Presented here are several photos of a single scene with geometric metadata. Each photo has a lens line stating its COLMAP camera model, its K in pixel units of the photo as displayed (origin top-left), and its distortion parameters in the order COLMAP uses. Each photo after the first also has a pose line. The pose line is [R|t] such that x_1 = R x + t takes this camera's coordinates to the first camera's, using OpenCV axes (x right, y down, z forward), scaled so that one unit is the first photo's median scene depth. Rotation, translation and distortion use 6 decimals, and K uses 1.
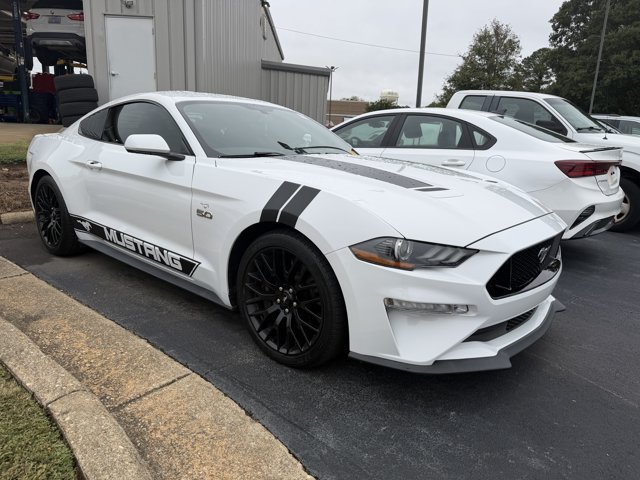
lens RADIAL K [[445.7, 0, 320.0], [0, 445.7, 240.0], [0, 0, 1]] dist [-0.001019, -0.008497]
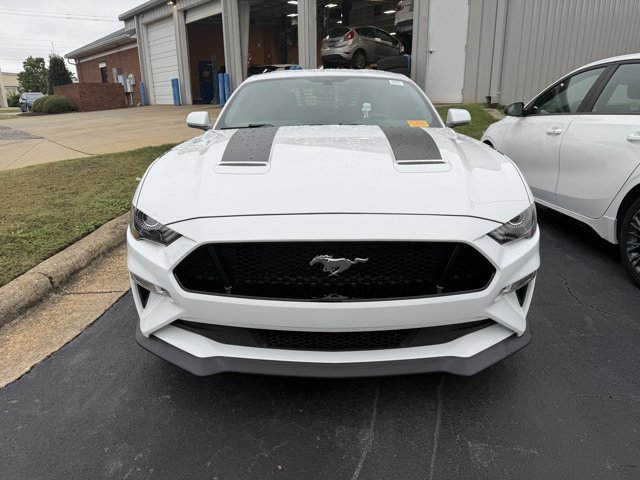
lens RADIAL K [[445.7, 0, 320.0], [0, 445.7, 240.0], [0, 0, 1]] dist [-0.001019, -0.008497]
pose [[0.649012, 0.177417, -0.739802, 0.836792], [-0.137162, 0.983780, 0.115598, -0.071454], [0.748312, 0.026448, 0.662820, 0.433074]]
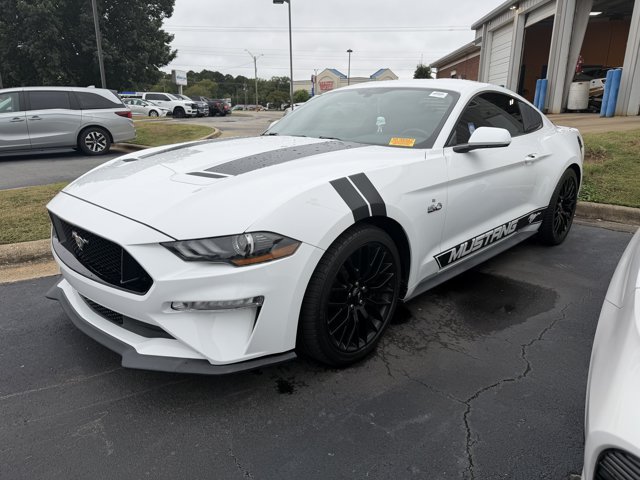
lens RADIAL K [[445.7, 0, 320.0], [0, 445.7, 240.0], [0, 0, 1]] dist [-0.001019, -0.008497]
pose [[-0.046569, 0.241611, -0.969255, 1.143916], [-0.236381, 0.940084, 0.245696, -0.262259], [0.970544, 0.240555, 0.013333, 1.231038]]
